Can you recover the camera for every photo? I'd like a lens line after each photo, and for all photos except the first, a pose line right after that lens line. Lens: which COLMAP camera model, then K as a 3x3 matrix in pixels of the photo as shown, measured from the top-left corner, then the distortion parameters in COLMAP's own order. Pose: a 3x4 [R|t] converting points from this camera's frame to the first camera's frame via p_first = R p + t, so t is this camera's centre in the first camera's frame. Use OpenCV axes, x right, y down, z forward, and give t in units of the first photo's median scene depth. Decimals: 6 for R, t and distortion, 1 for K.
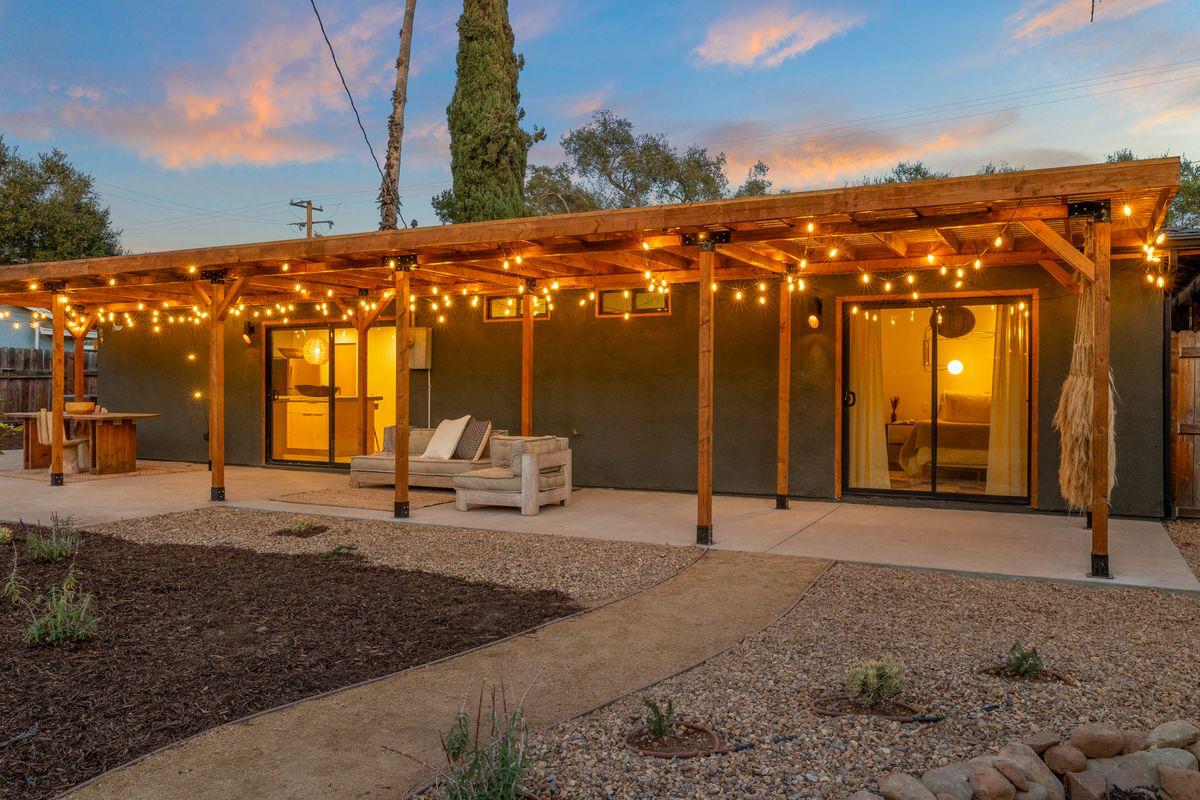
lens RADIAL K [[867.0, 0, 600.0], [0, 867.0, 400.0], [0, 0, 1]] dist [0.003009, 0.000434]
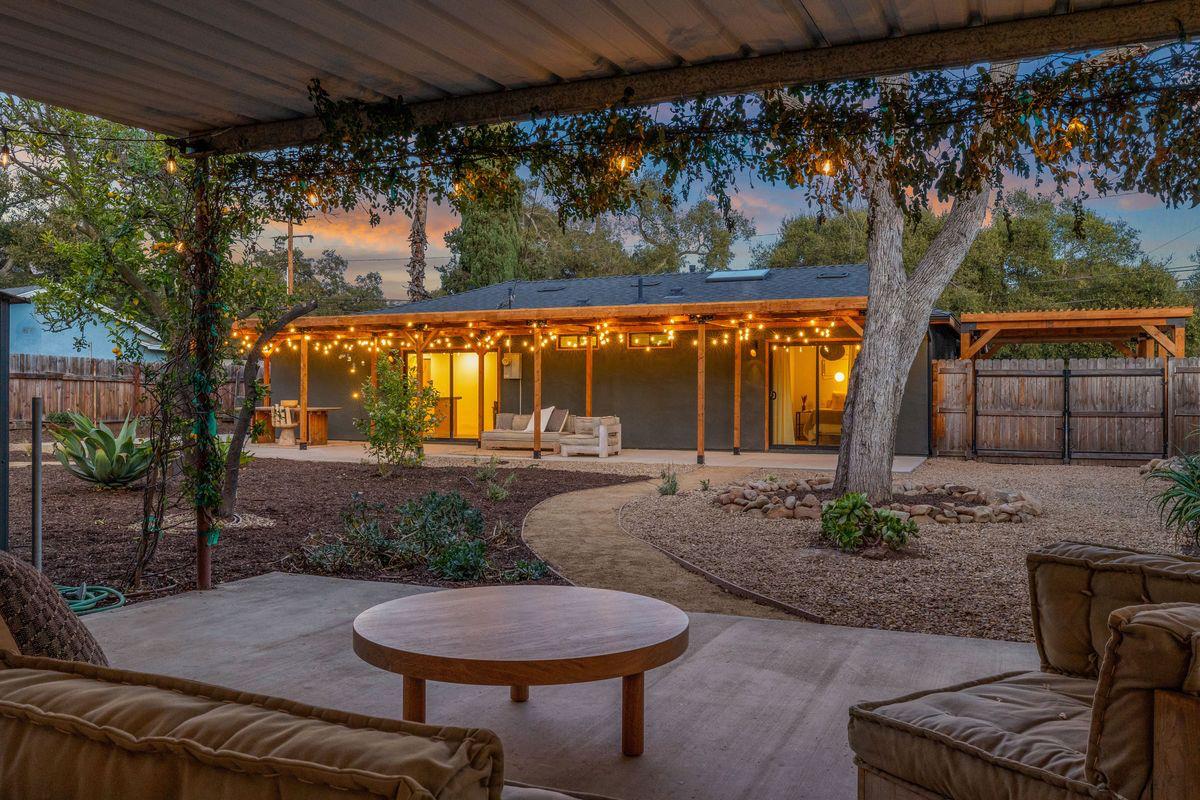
lens RADIAL K [[867.0, 0, 600.0], [0, 867.0, 400.0], [0, 0, 1]] dist [0.003009, 0.000434]
pose [[0.998291, -0.003263, 0.058348, -0.181782], [0.003499, 0.999986, -0.003948, 0.013961], [-0.058334, 0.004145, 0.998289, -0.799284]]
